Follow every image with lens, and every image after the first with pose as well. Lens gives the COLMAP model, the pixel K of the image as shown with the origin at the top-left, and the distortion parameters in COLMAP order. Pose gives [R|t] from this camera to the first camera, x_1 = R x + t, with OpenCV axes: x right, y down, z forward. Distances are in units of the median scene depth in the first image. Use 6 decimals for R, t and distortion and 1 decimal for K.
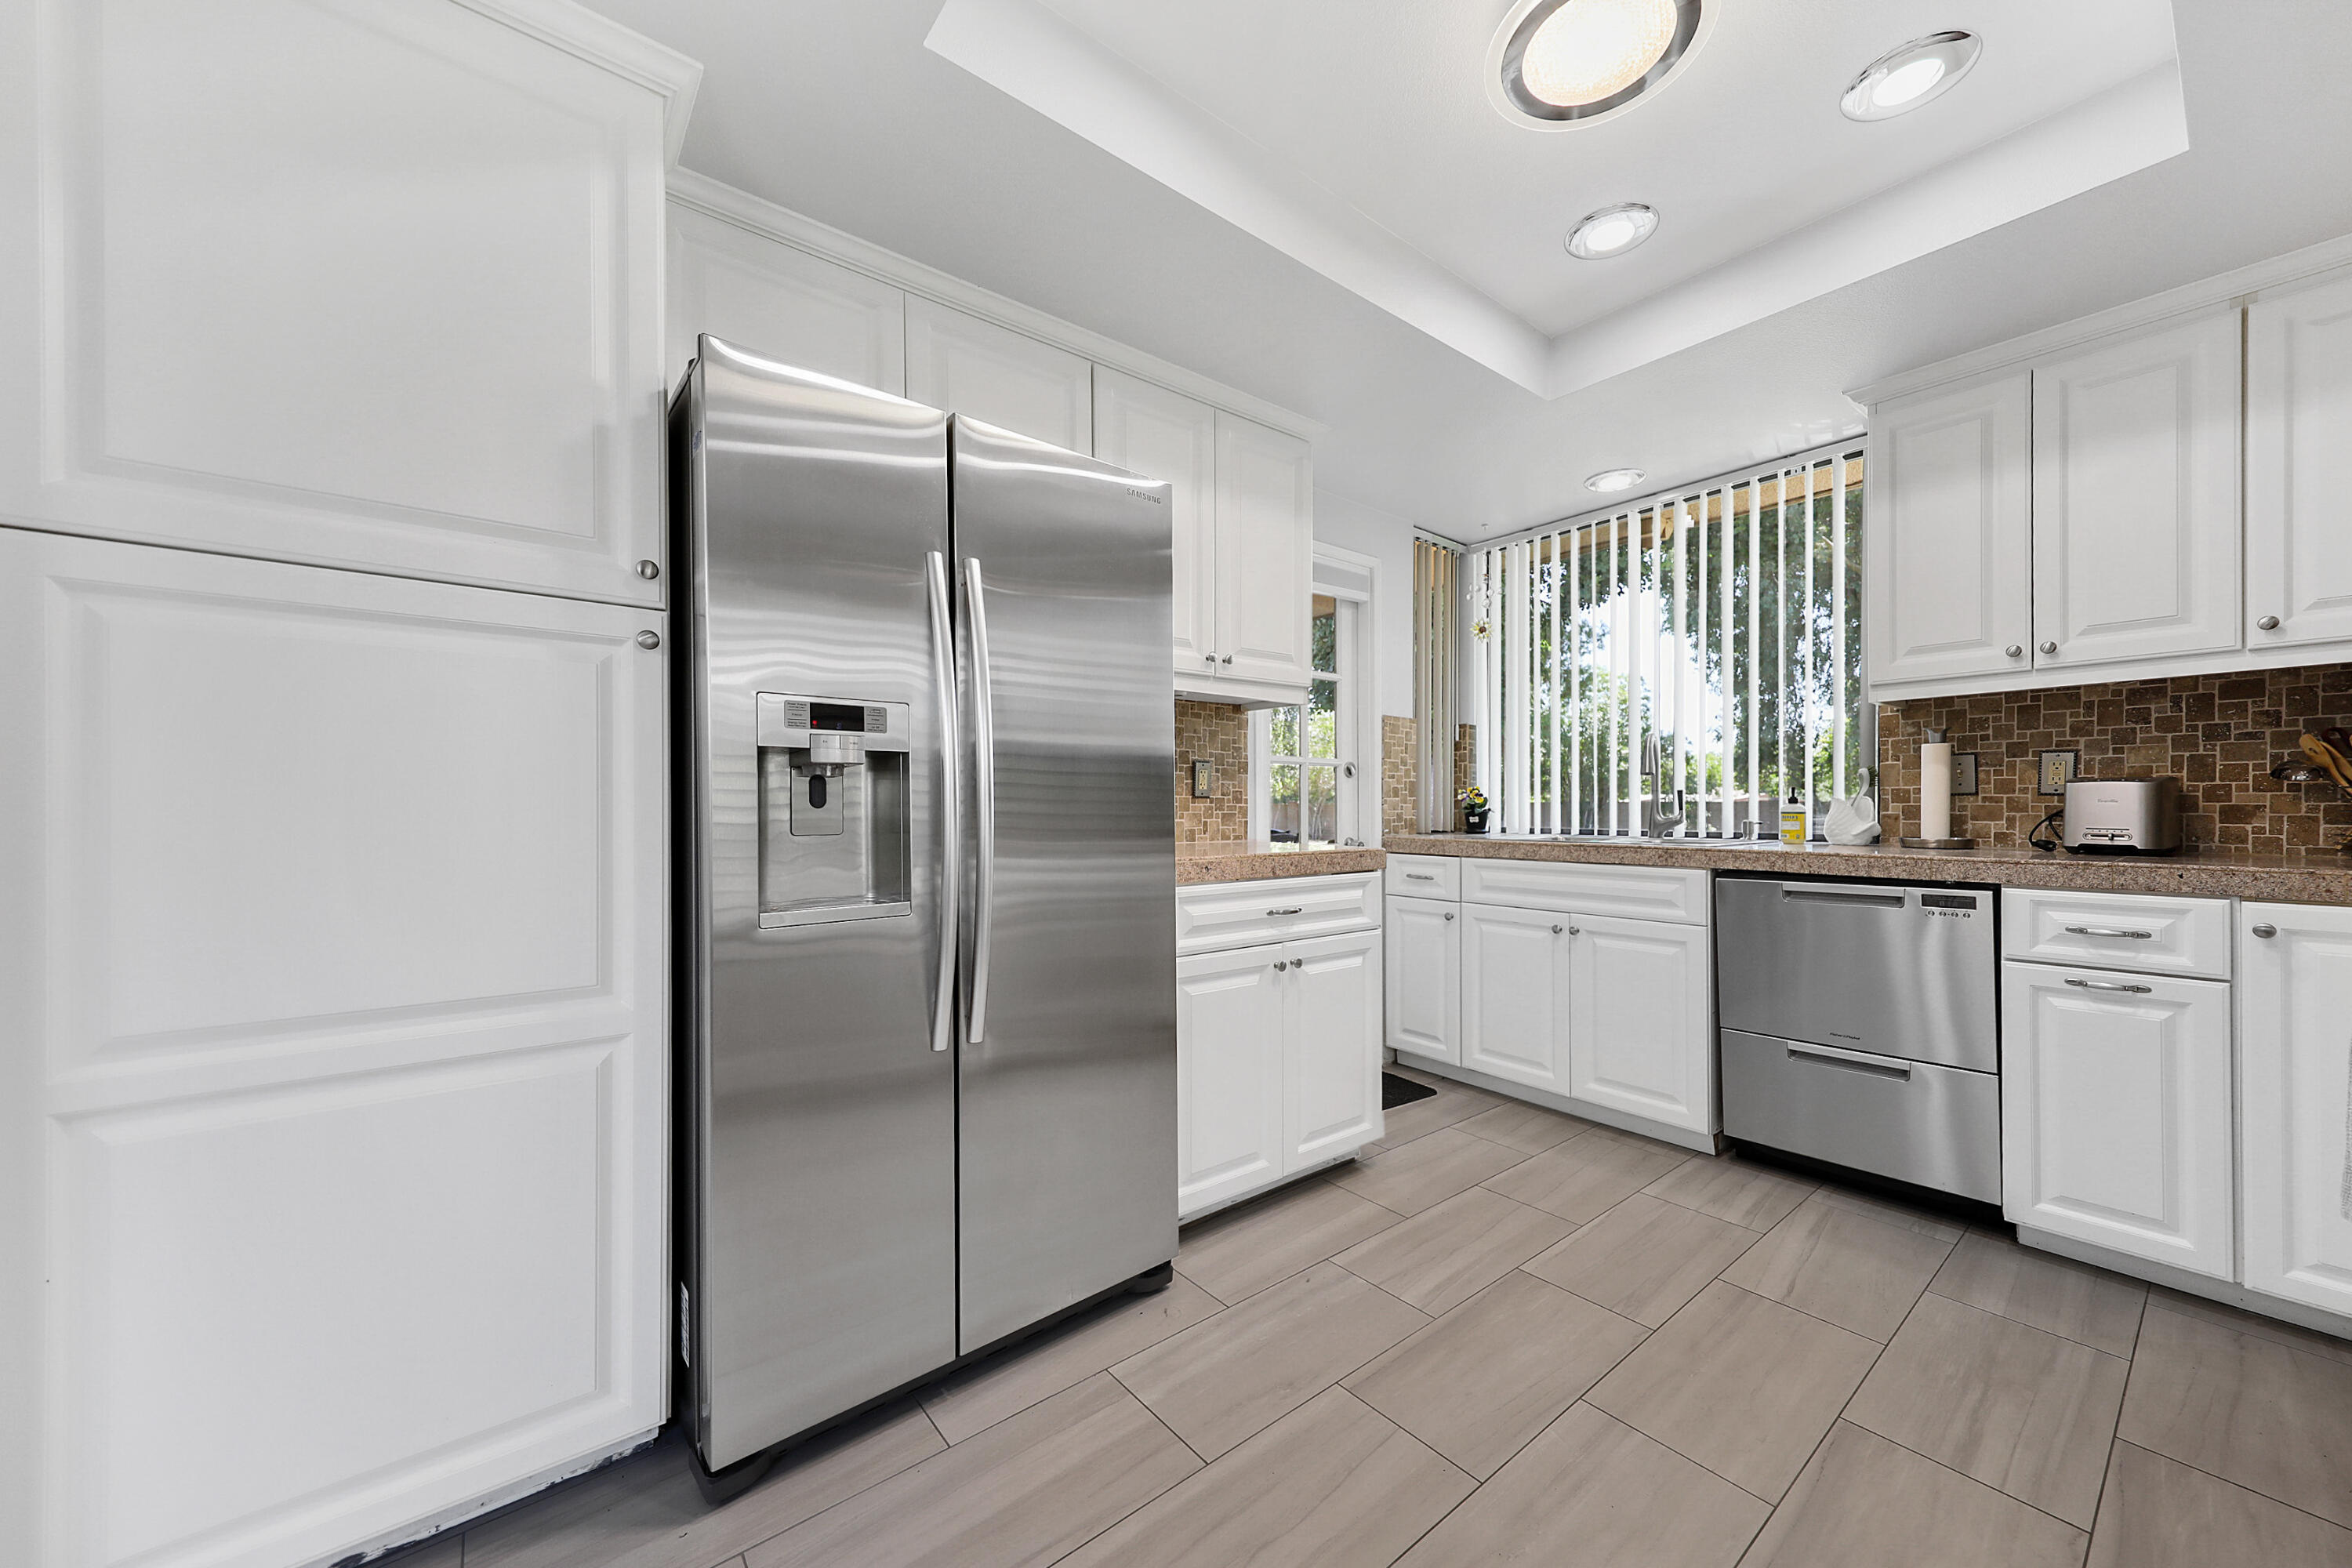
lens RADIAL K [[840.9, 0, 1176.0], [0, 840.9, 784.0], [0, 0, 1]] dist [0.000118, 0.000021]
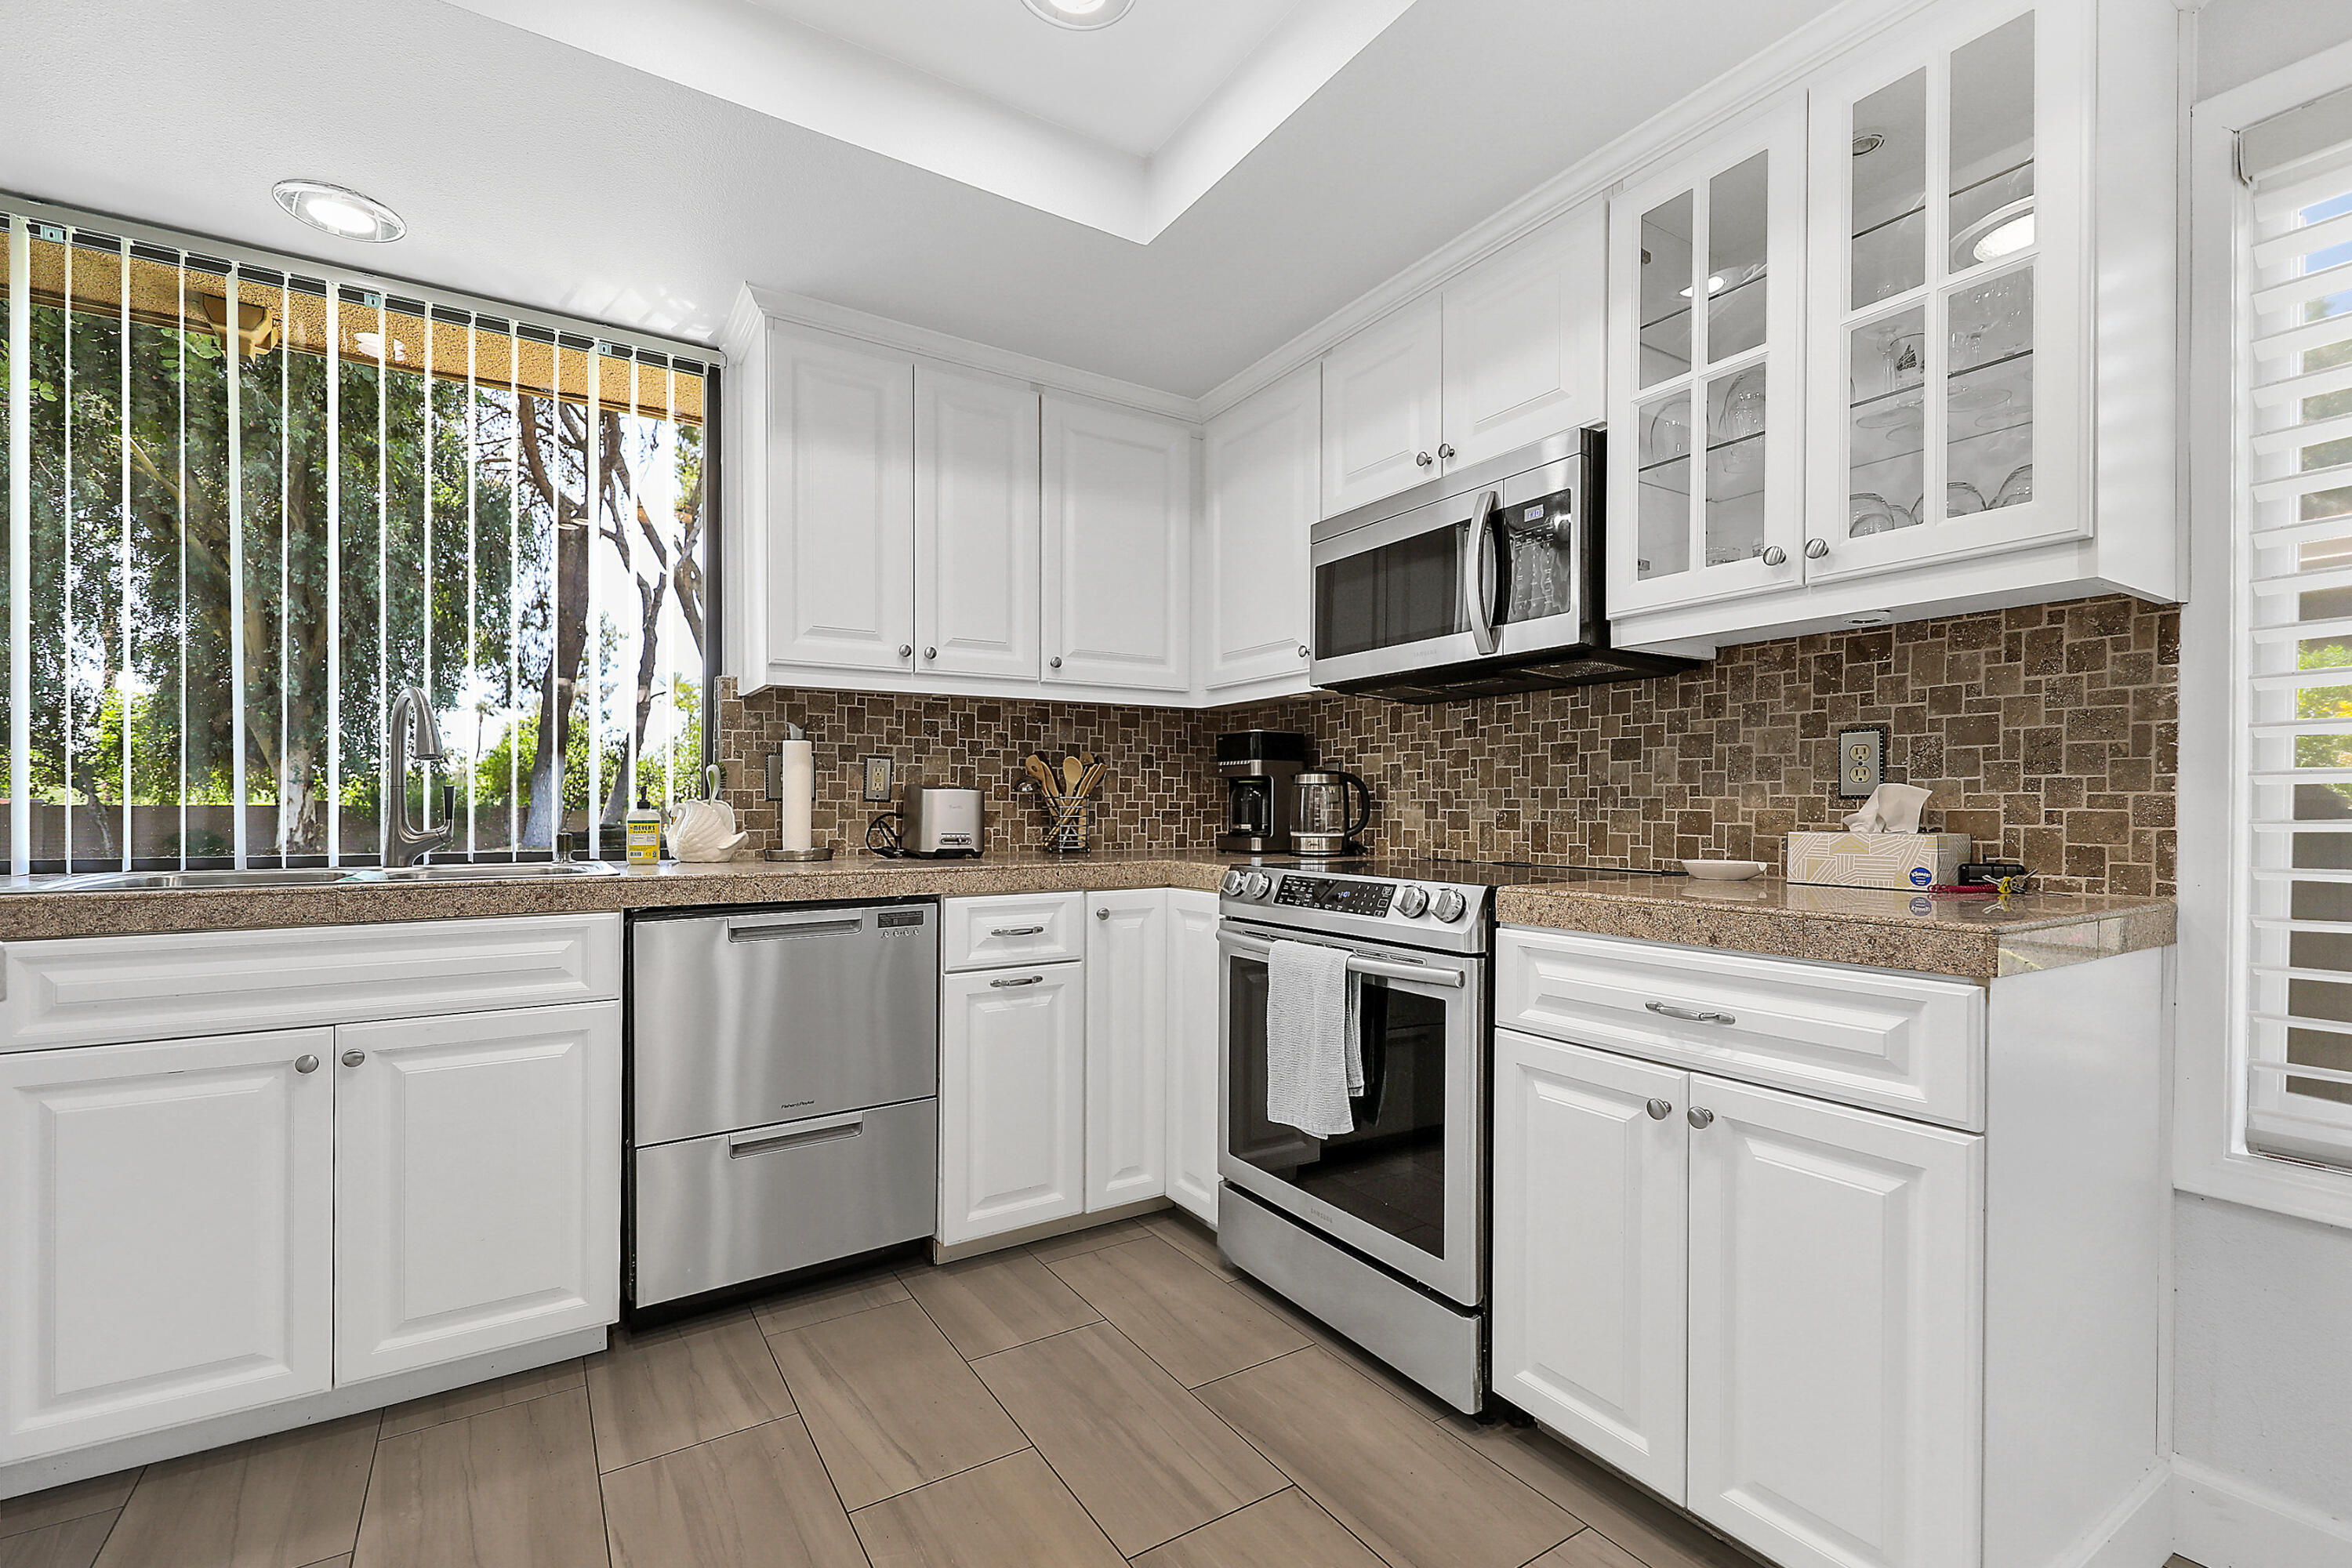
lens RADIAL K [[1006.7, 0, 1184.8], [0, 1006.7, 809.4], [0, 0, 1]] dist [-0.011089, -0.000293]
pose [[0.073971, 0.004932, 0.997248, -0.112078], [-0.023714, 0.999714, -0.003185, 0.018350], [-0.996978, -0.023413, 0.074067, 0.573804]]
